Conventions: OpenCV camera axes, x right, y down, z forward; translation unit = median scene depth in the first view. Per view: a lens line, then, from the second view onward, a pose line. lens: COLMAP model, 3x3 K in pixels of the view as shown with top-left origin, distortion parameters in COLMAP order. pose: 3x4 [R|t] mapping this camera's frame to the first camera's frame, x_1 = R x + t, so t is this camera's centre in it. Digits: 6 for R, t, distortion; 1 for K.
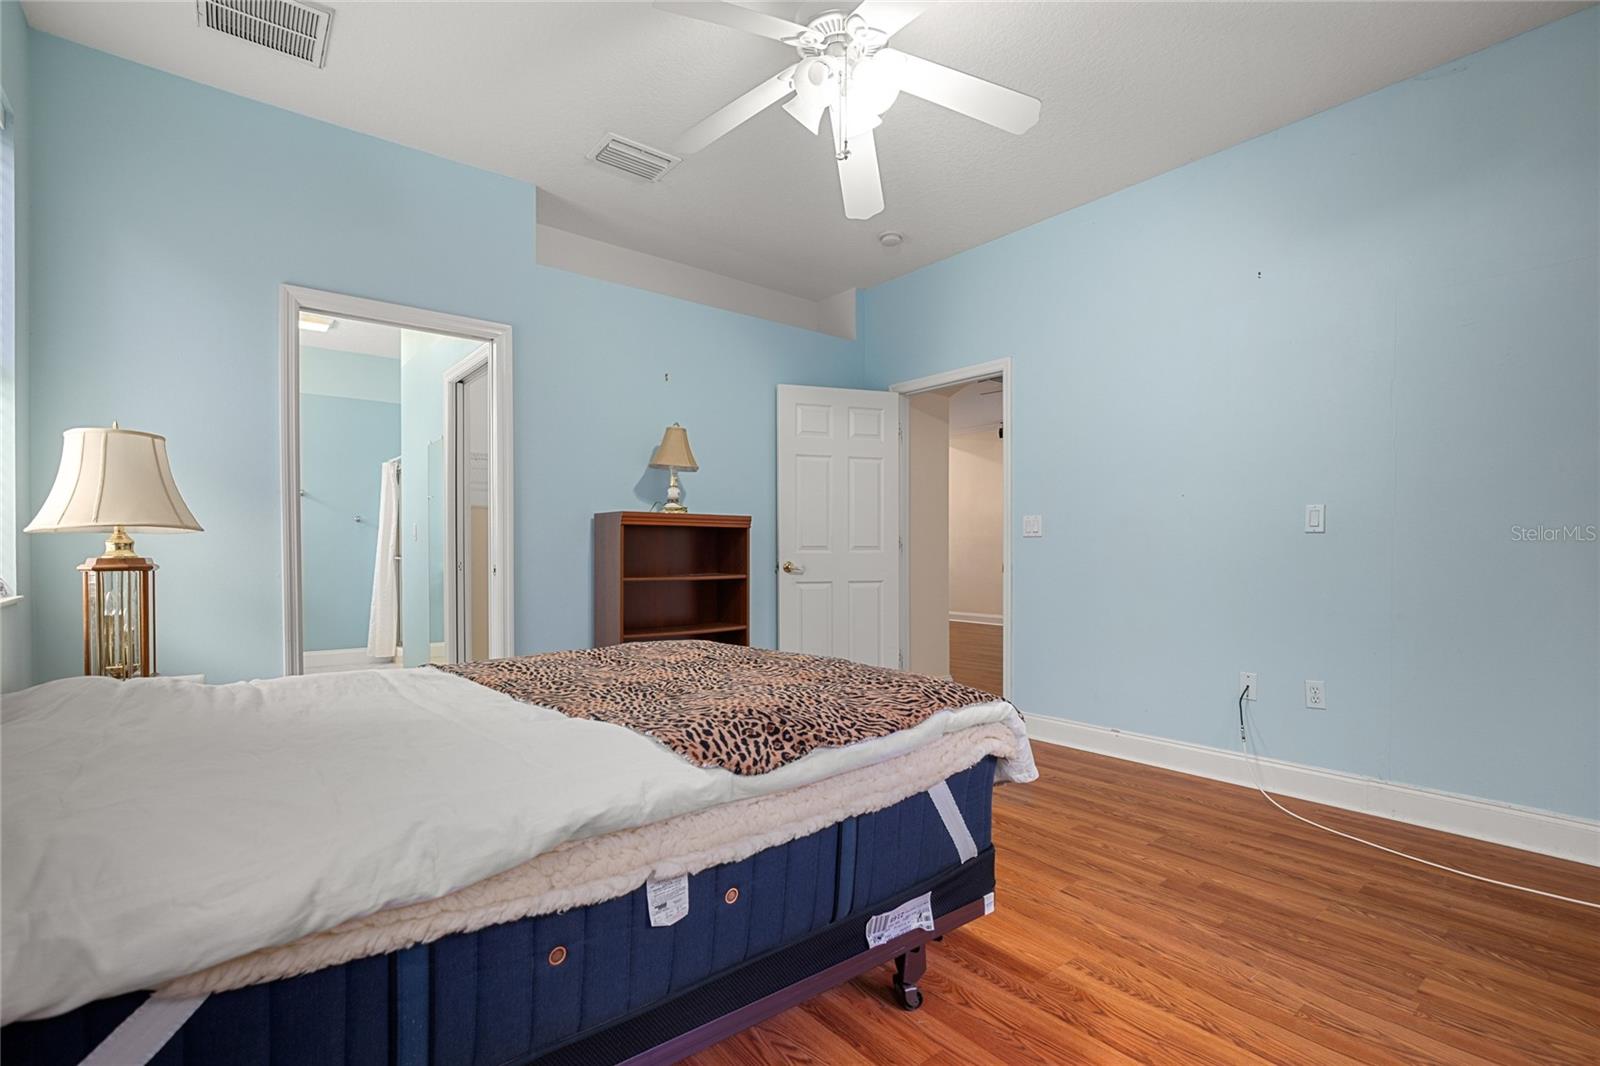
lens RADIAL K [[731.0, 0, 800.6], [0, 731.0, 542.0], [0, 0, 1]] dist [-0.020937, 0.006359]
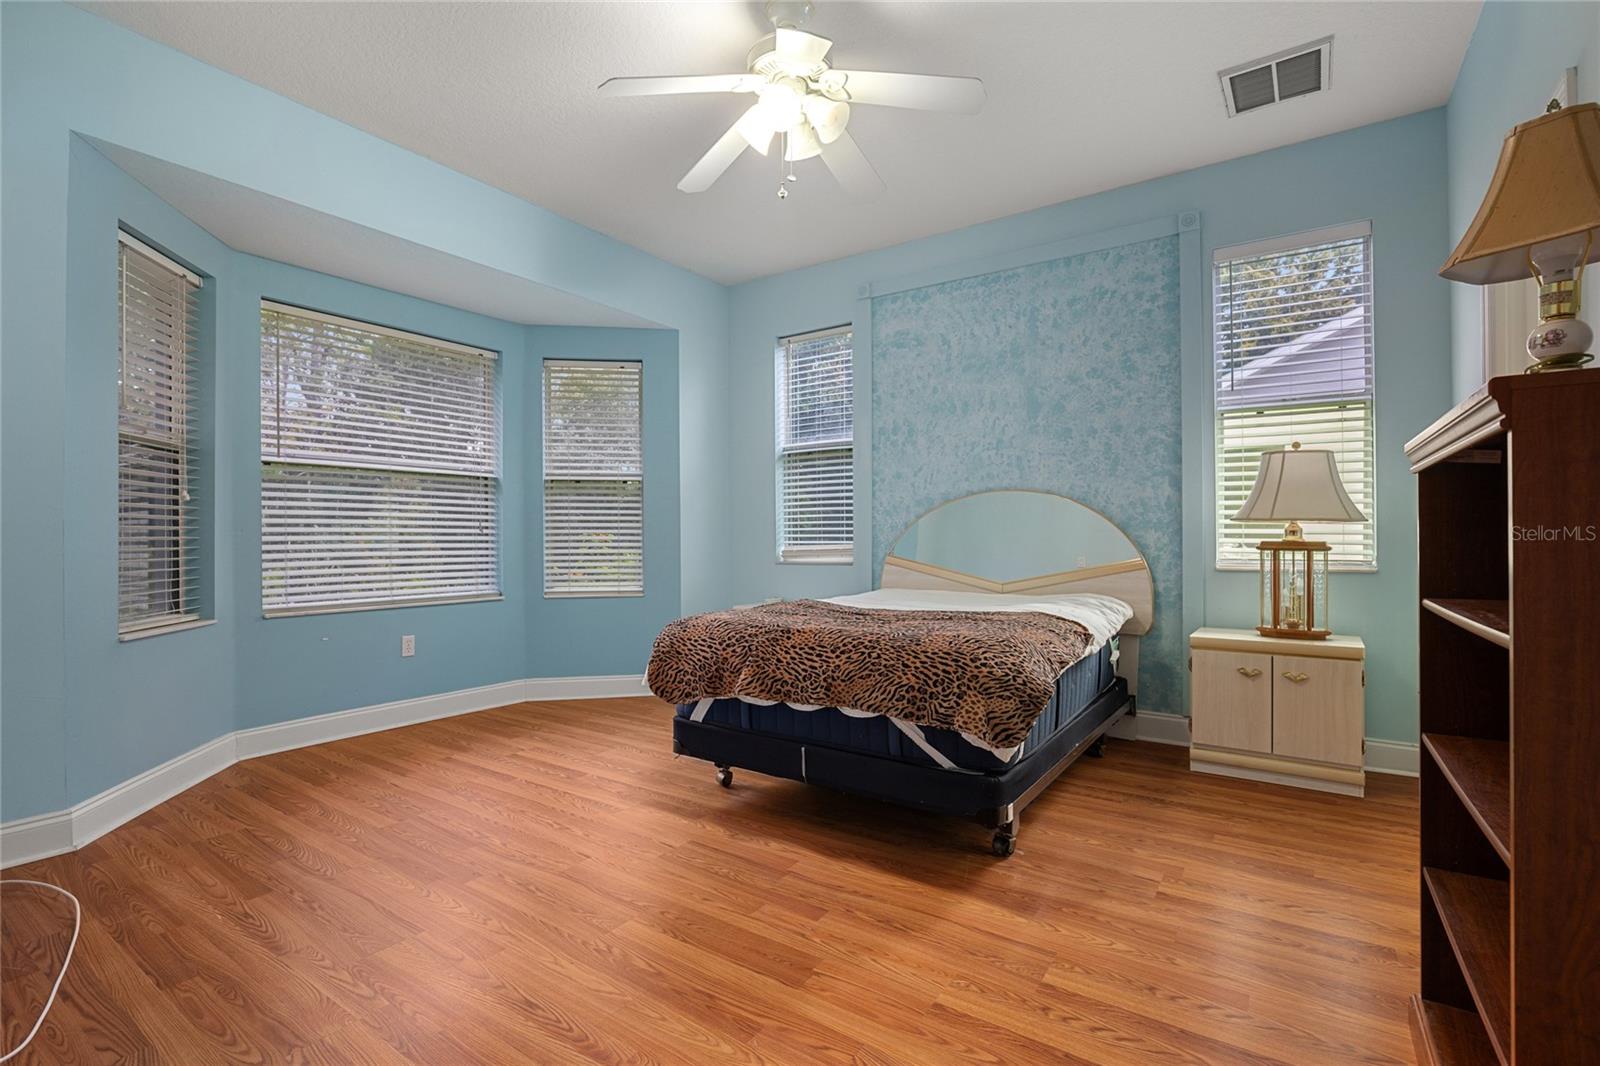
lens RADIAL K [[731.0, 0, 800.6], [0, 731.0, 542.0], [0, 0, 1]] dist [-0.020937, 0.006359]
pose [[-0.956776, 0.004747, -0.290786, 0.418816], [0.007576, 0.999934, -0.008605, 0.032782], [0.290726, -0.010436, -0.956749, 2.386174]]
